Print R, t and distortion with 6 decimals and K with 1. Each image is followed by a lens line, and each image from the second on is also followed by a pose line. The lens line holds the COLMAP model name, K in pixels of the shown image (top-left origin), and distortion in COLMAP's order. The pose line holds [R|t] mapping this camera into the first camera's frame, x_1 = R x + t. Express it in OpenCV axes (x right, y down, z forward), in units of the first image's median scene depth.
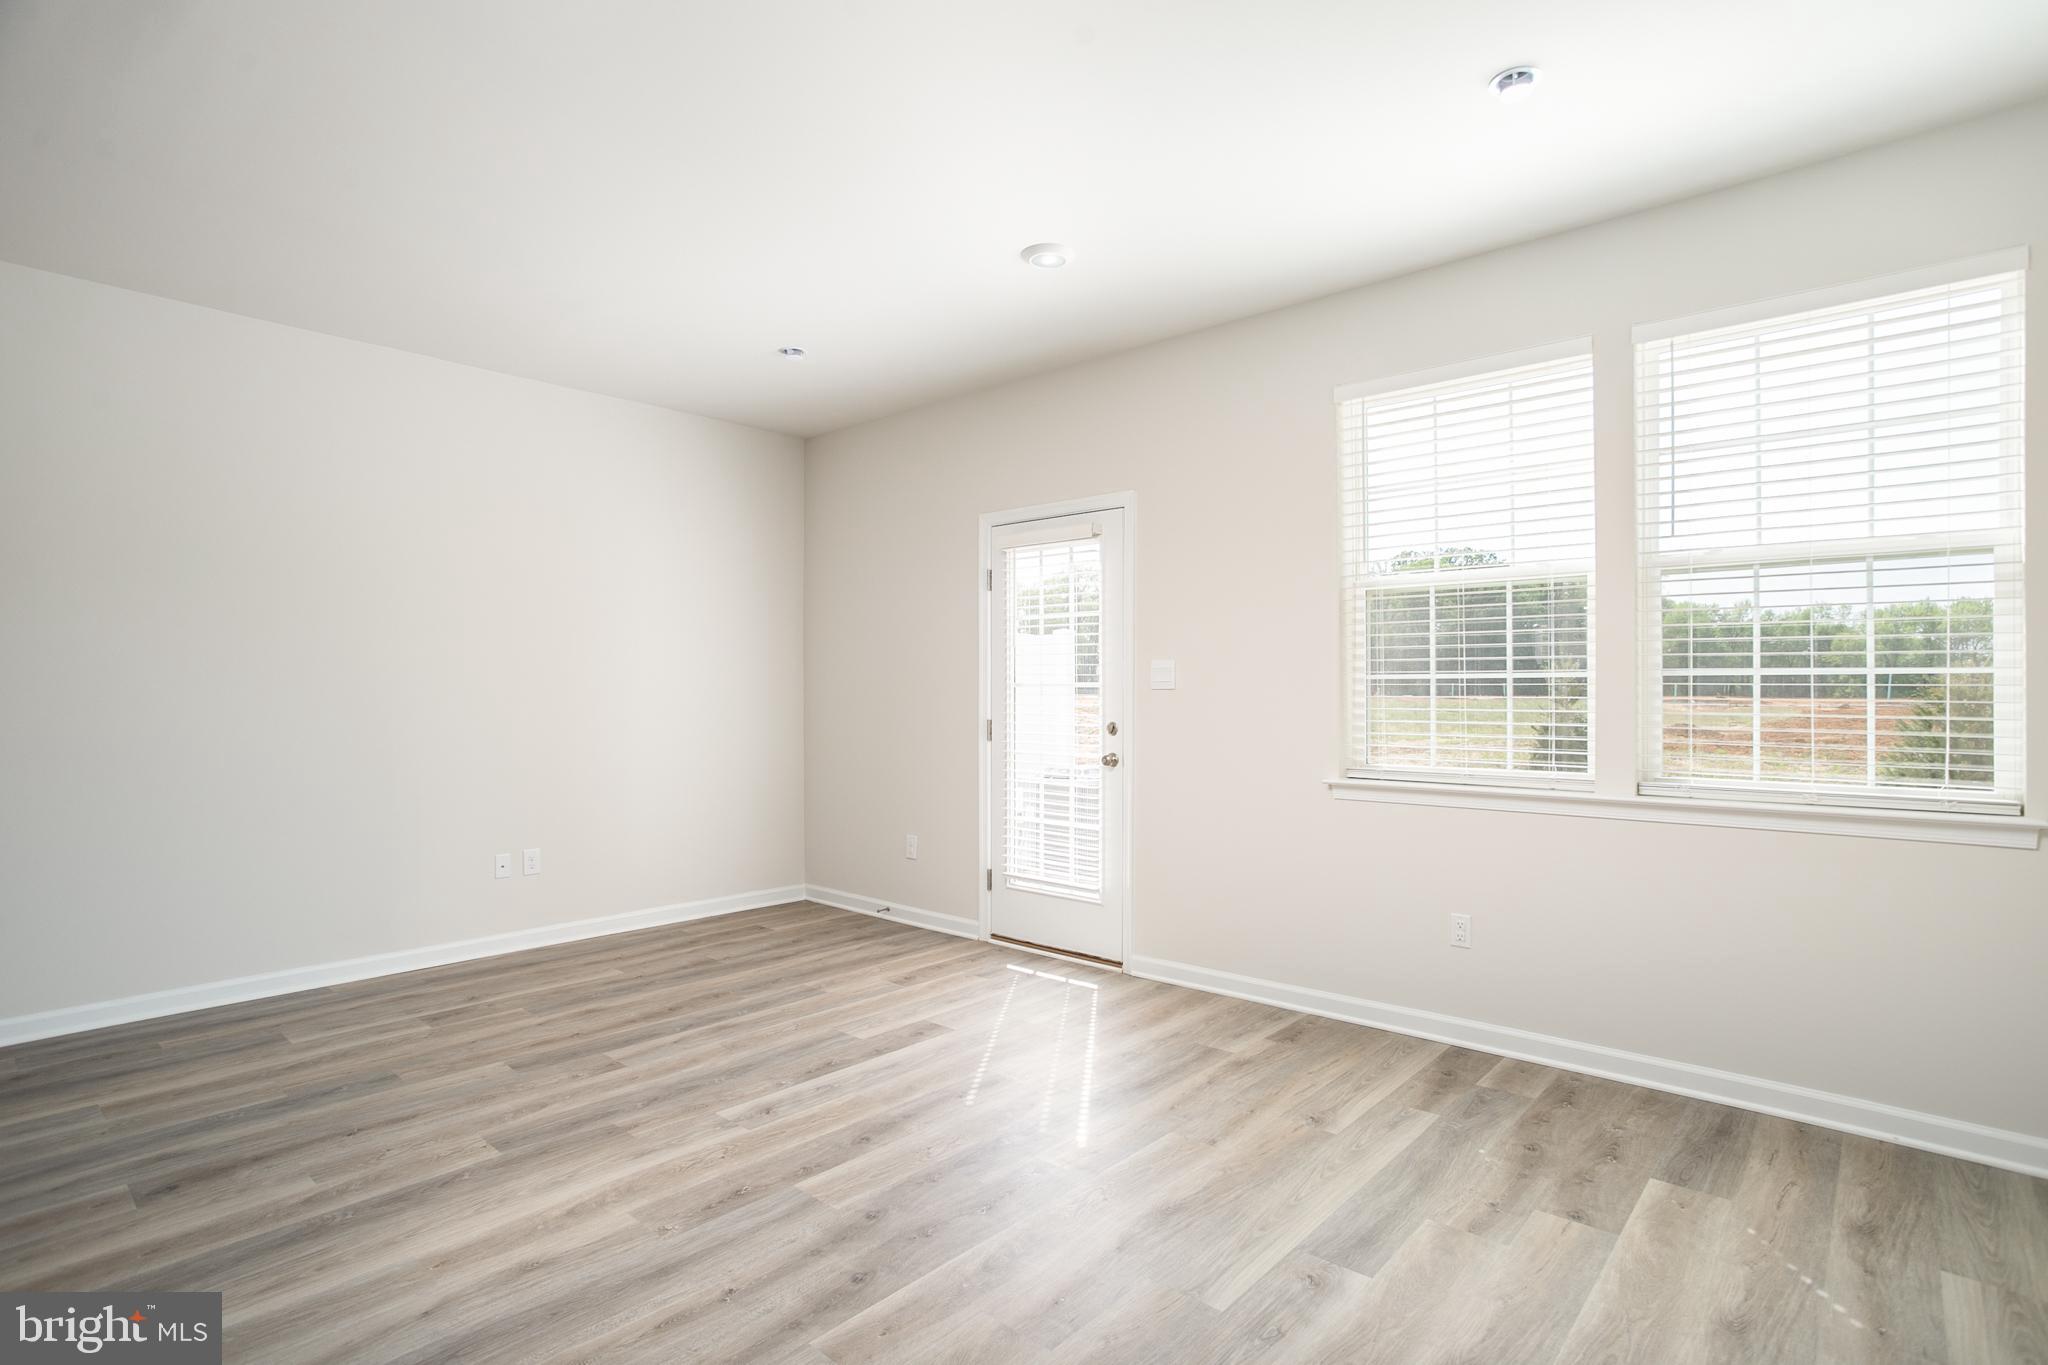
lens RADIAL K [[998.5, 0, 1035.3], [0, 998.5, 698.8], [0, 0, 1]] dist [-0.053611, 0.015044]
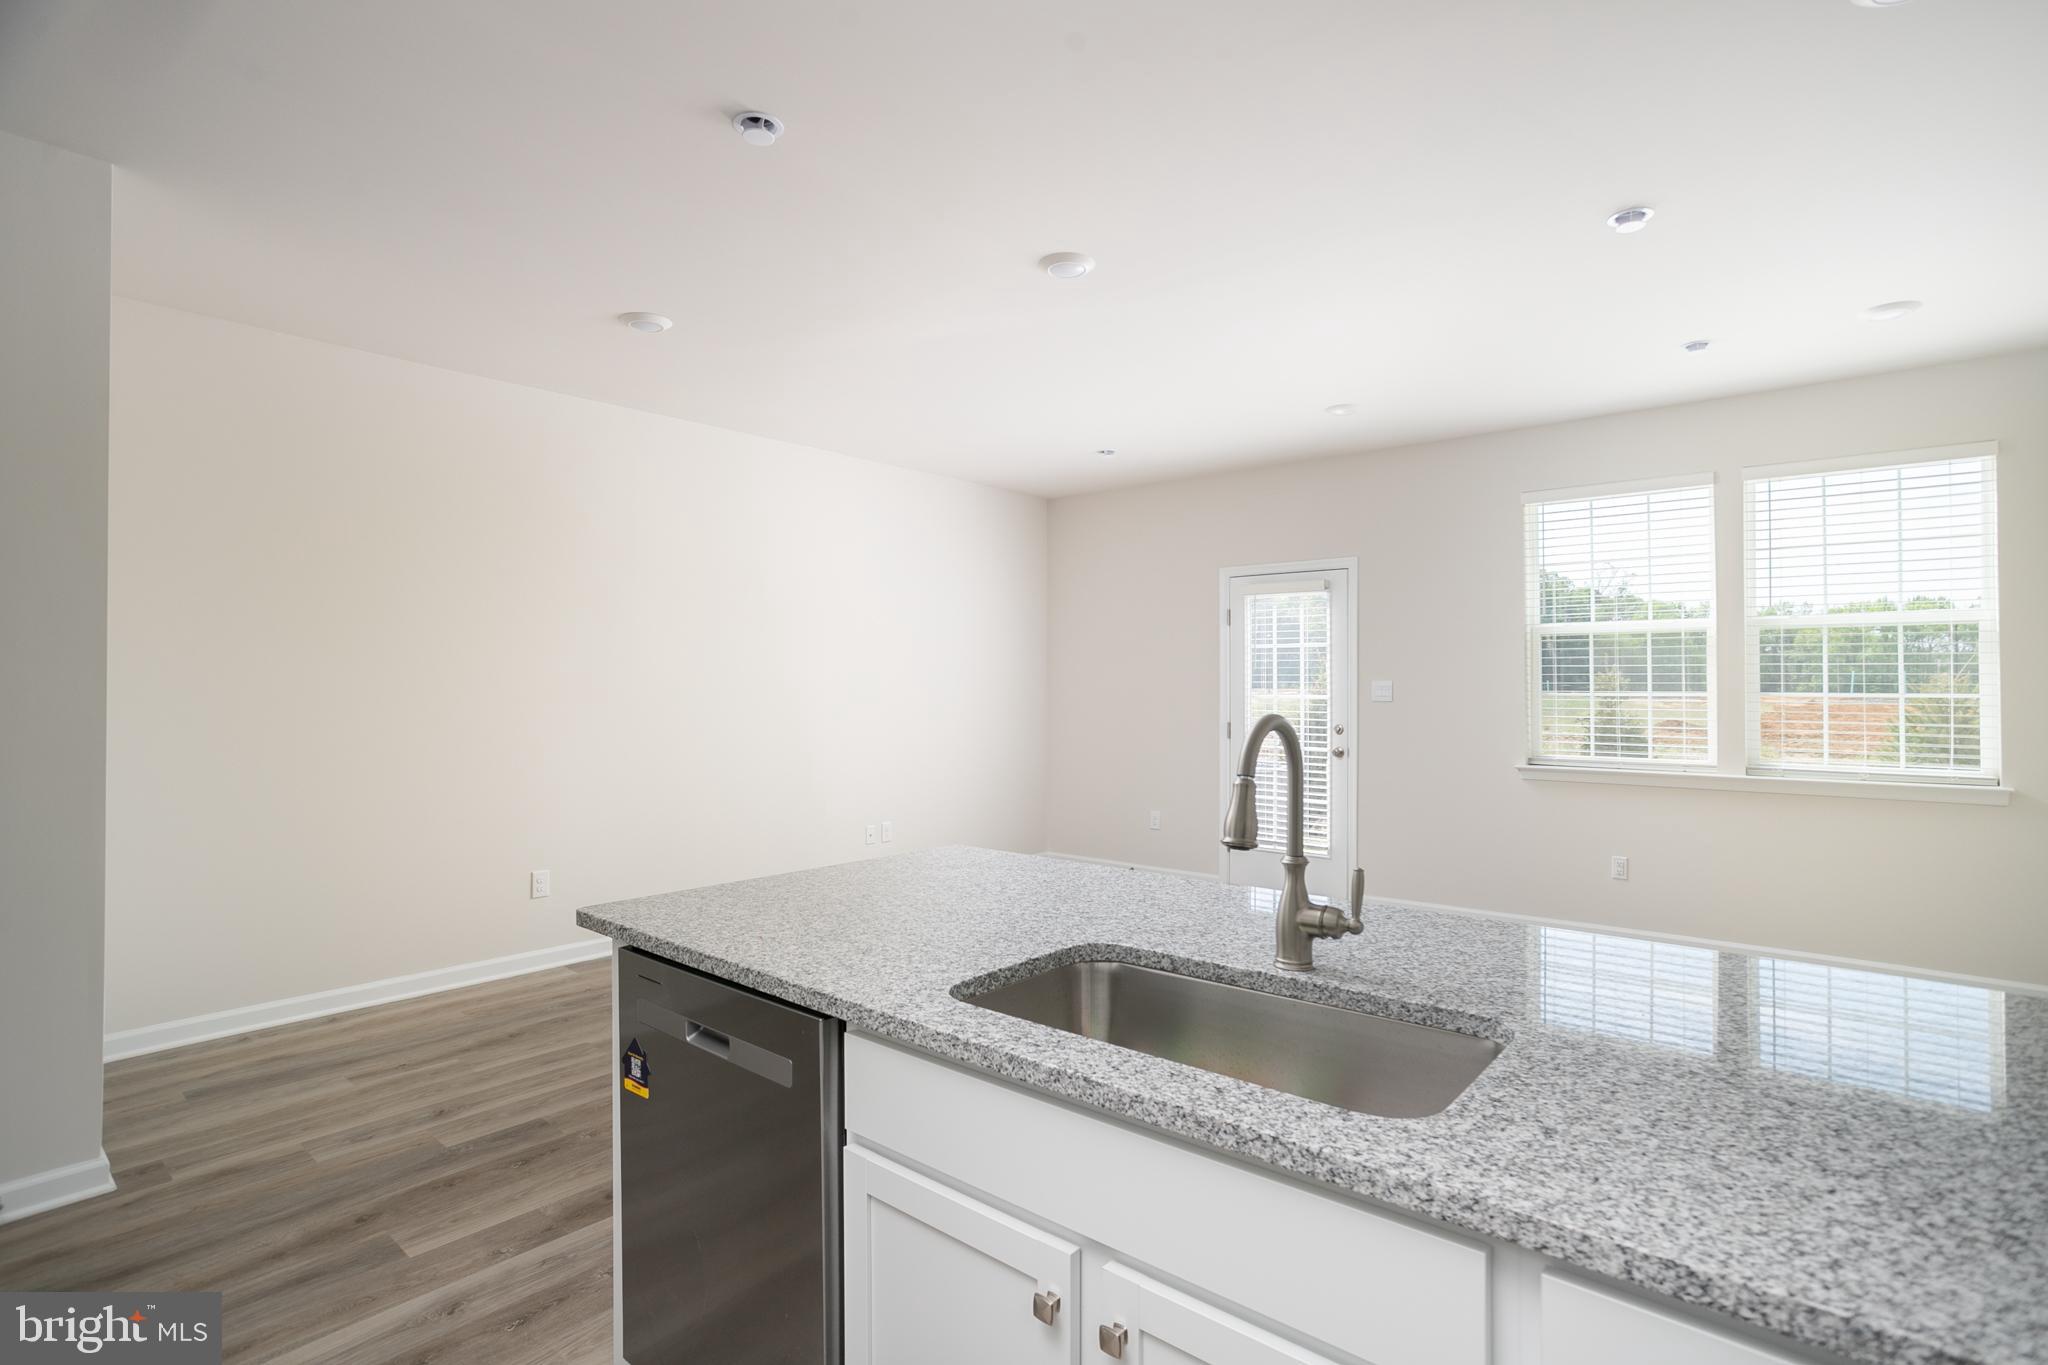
lens RADIAL K [[998.5, 0, 1008.4], [0, 998.5, 673.7], [0, 0, 1]] dist [-0.053611, 0.015044]
pose [[0.999981, -0.003994, 0.004788, -0.452569], [0.004052, 0.999917, -0.012201, -0.037878], [-0.004739, 0.012220, 0.999914, -0.427825]]
